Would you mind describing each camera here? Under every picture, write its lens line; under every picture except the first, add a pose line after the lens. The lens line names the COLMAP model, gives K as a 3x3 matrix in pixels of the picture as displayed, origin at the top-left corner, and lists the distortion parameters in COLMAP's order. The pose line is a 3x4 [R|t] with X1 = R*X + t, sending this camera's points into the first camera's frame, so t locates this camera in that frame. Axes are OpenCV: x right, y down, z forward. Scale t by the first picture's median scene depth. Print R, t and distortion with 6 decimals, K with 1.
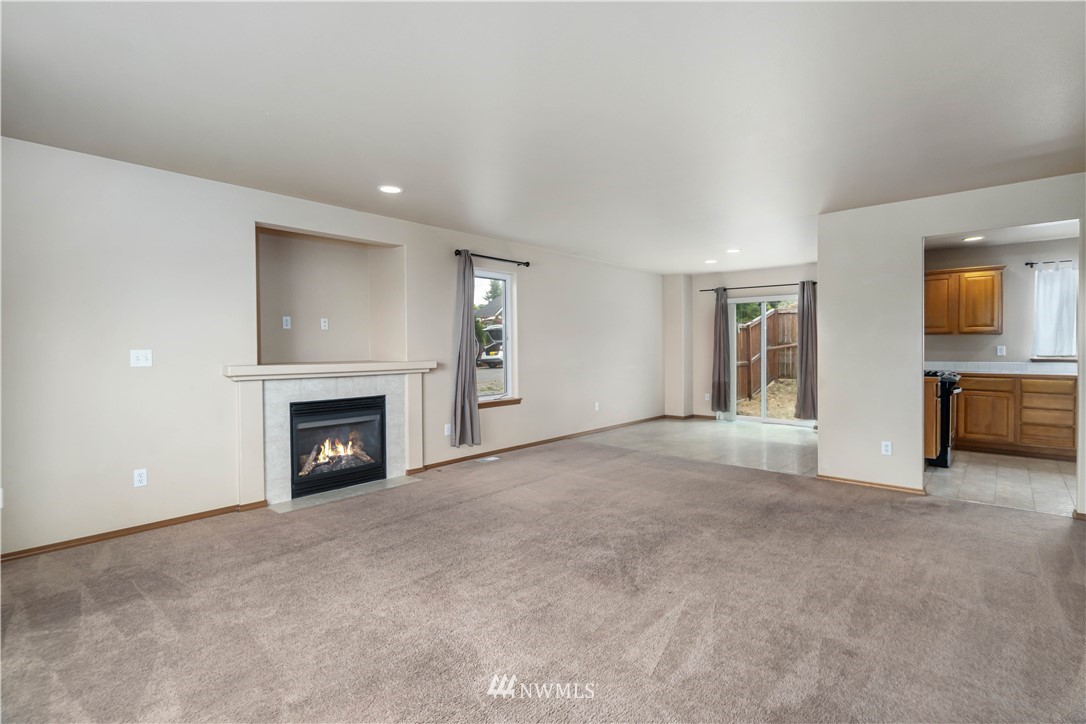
lens RADIAL K [[523.4, 0, 538.1], [0, 523.4, 354.7], [0, 0, 1]] dist [-0.002085, 0.001856]
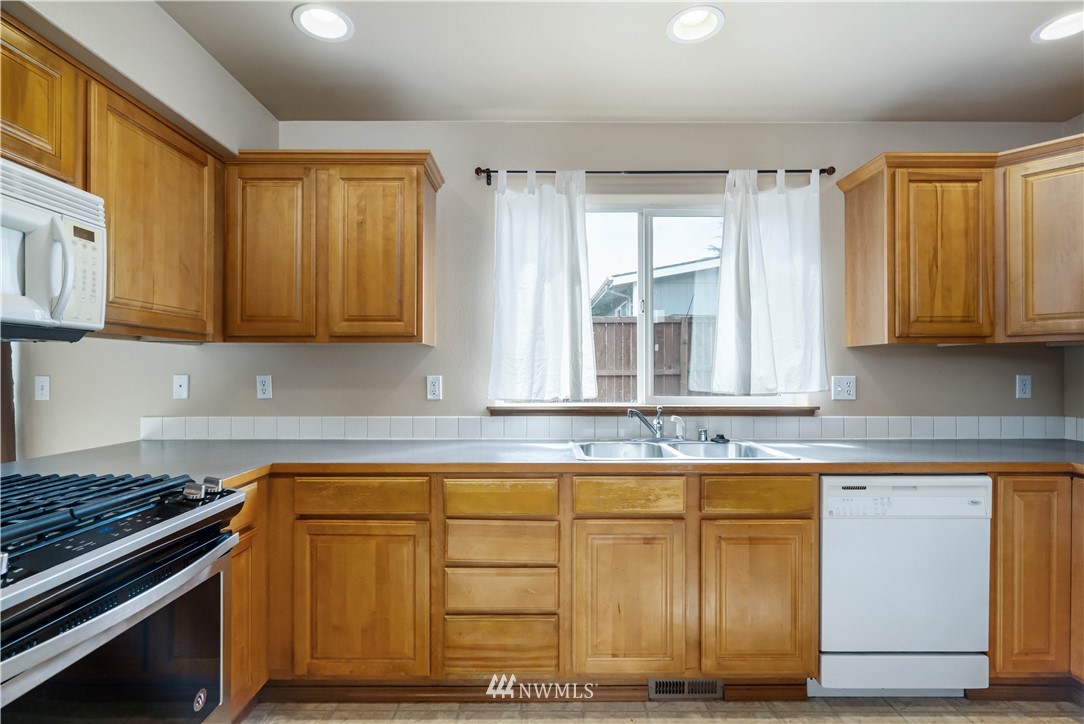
lens RADIAL K [[522.4, 0, 539.4], [0, 522.4, 373.0], [0, 0, 1]] dist [-0.002085, 0.001856]
pose [[0.758474, 0.006267, 0.651673, 0.745221], [0.007837, 0.999794, -0.018737, -0.011711], [-0.651656, 0.019319, 0.758268, 0.702860]]
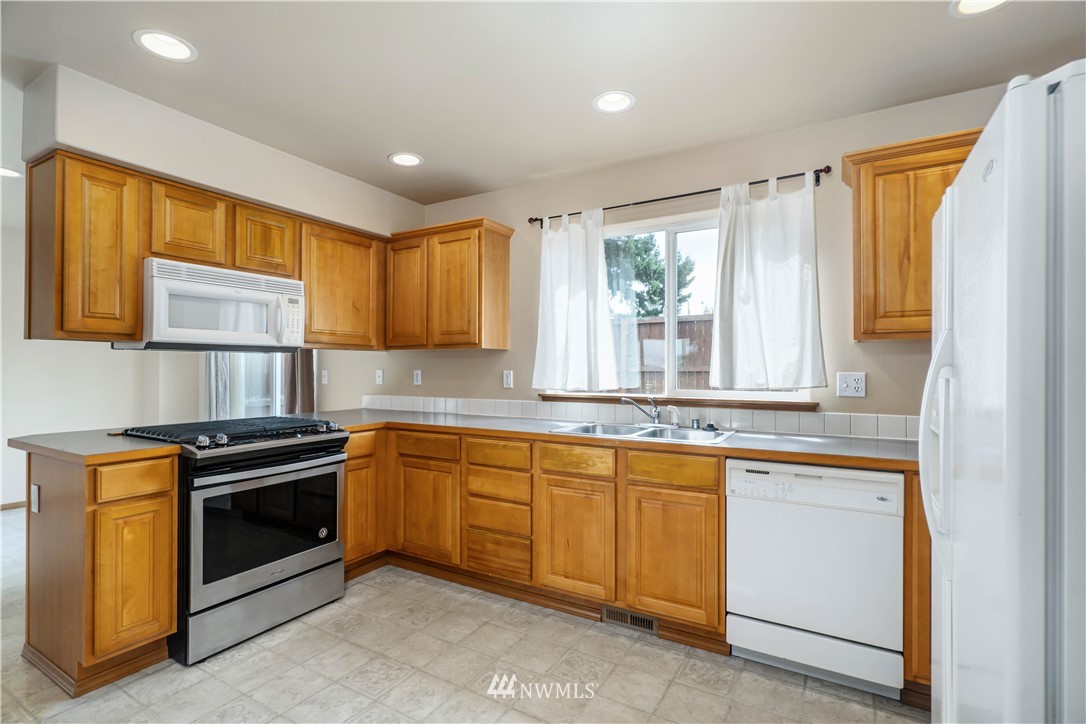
lens RADIAL K [[523.4, 0, 529.2], [0, 523.4, 366.1], [0, 0, 1]] dist [-0.002085, 0.001856]
pose [[0.987300, 0.009760, 0.158567, 0.888752], [-0.005707, 0.999646, -0.025995, -0.008064], [-0.158765, 0.024759, 0.987006, 0.489519]]
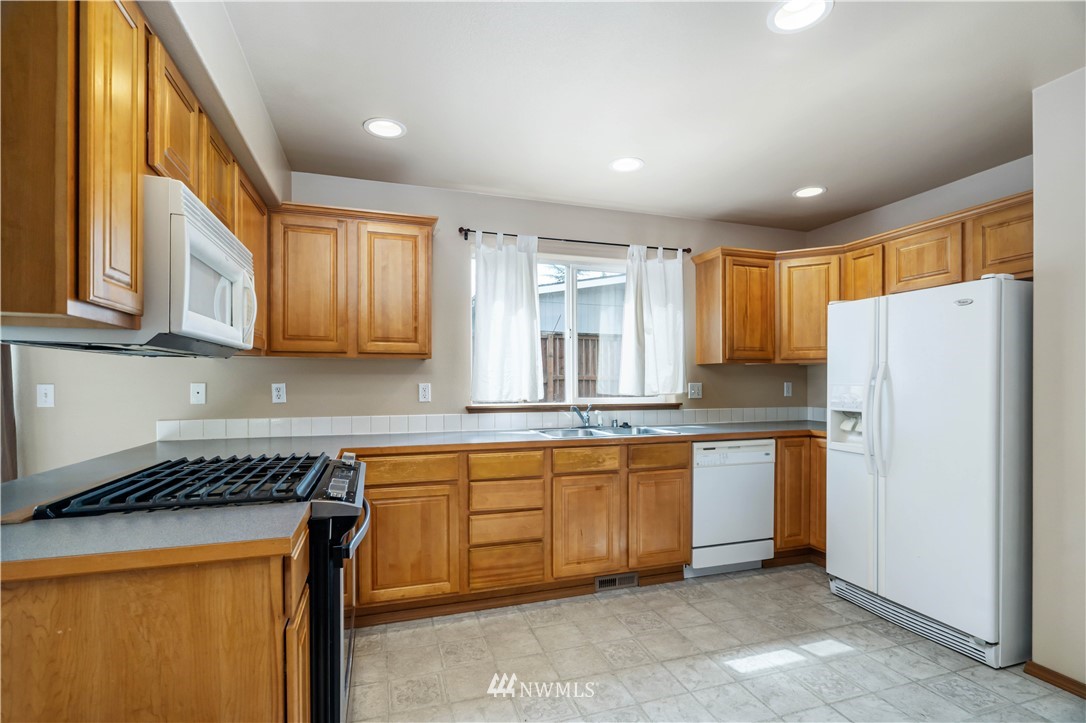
lens RADIAL K [[523.4, 0, 547.2], [0, 523.4, 382.4], [0, 0, 1]] dist [-0.002085, 0.001856]
pose [[0.510417, 0.003445, 0.859920, 0.546267], [0.014191, 0.999822, -0.012429, -0.010394], [-0.859810, 0.018547, 0.510277, 0.687323]]
